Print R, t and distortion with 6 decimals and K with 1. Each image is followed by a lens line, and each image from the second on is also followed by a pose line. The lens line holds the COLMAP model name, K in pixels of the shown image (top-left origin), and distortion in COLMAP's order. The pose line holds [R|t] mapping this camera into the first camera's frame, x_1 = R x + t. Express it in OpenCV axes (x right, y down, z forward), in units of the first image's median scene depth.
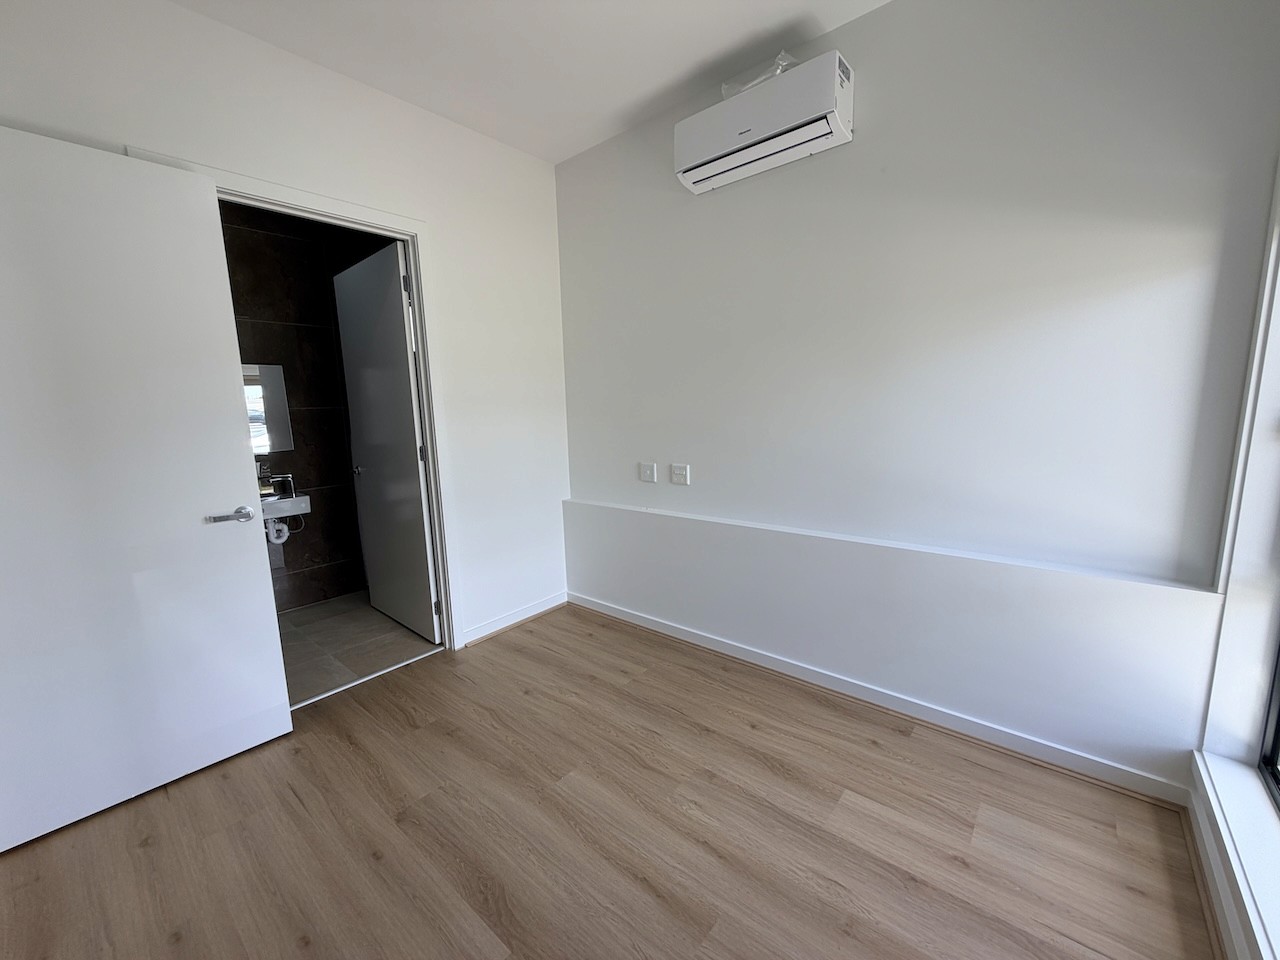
lens RADIAL K [[509.8, 0, 635.4], [0, 509.8, 482.9], [0, 0, 1]] dist [0.000007, 0.000137]
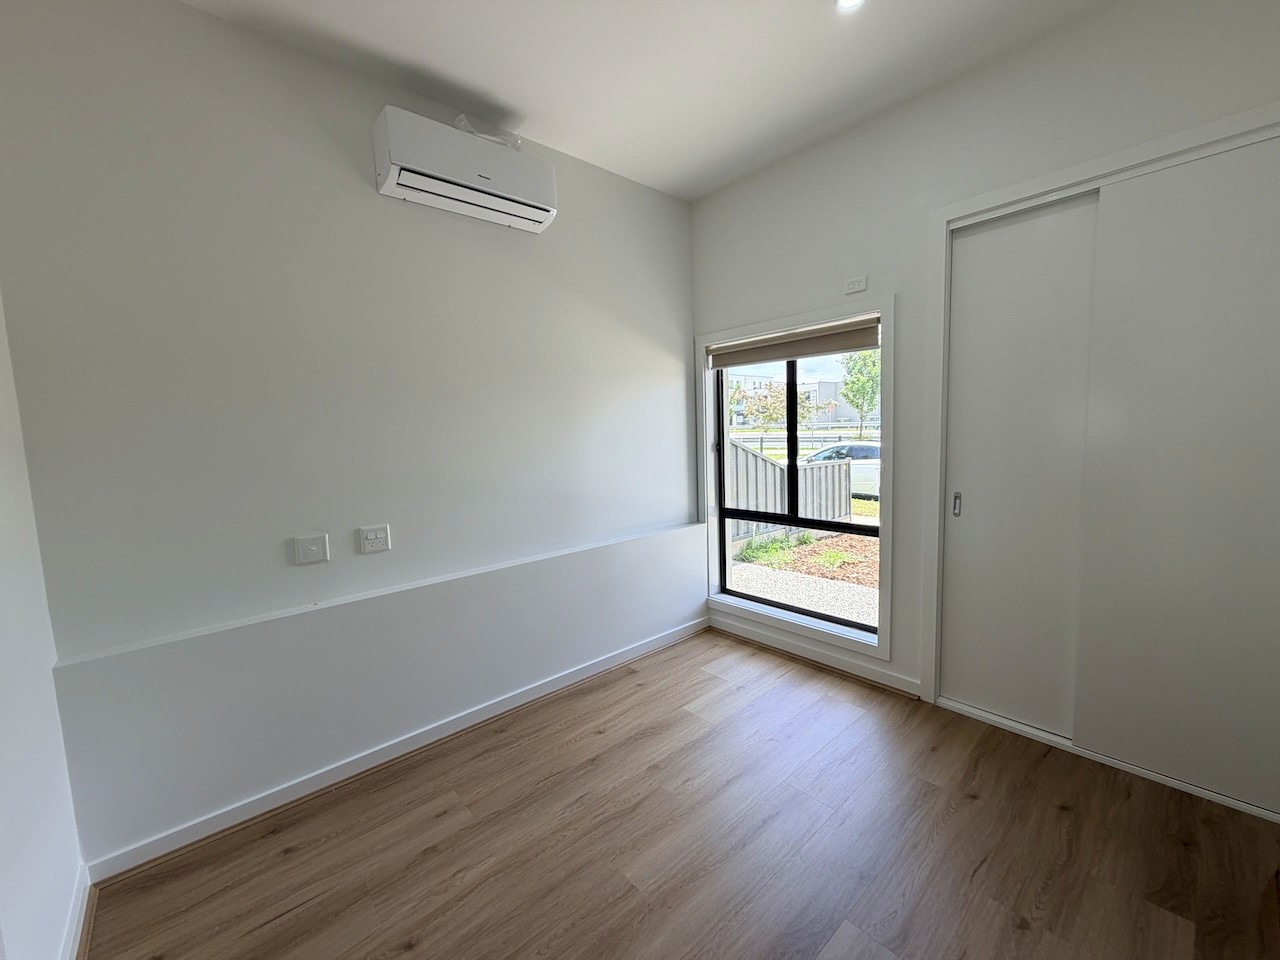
lens RADIAL K [[509.8, 0, 635.4], [0, 509.8, 482.9], [0, 0, 1]] dist [0.000007, 0.000137]
pose [[0.148647, -0.075085, 0.986036, -0.698557], [0.183324, 0.981922, 0.047135, -0.074419], [-0.971749, 0.173757, 0.159725, 0.579546]]
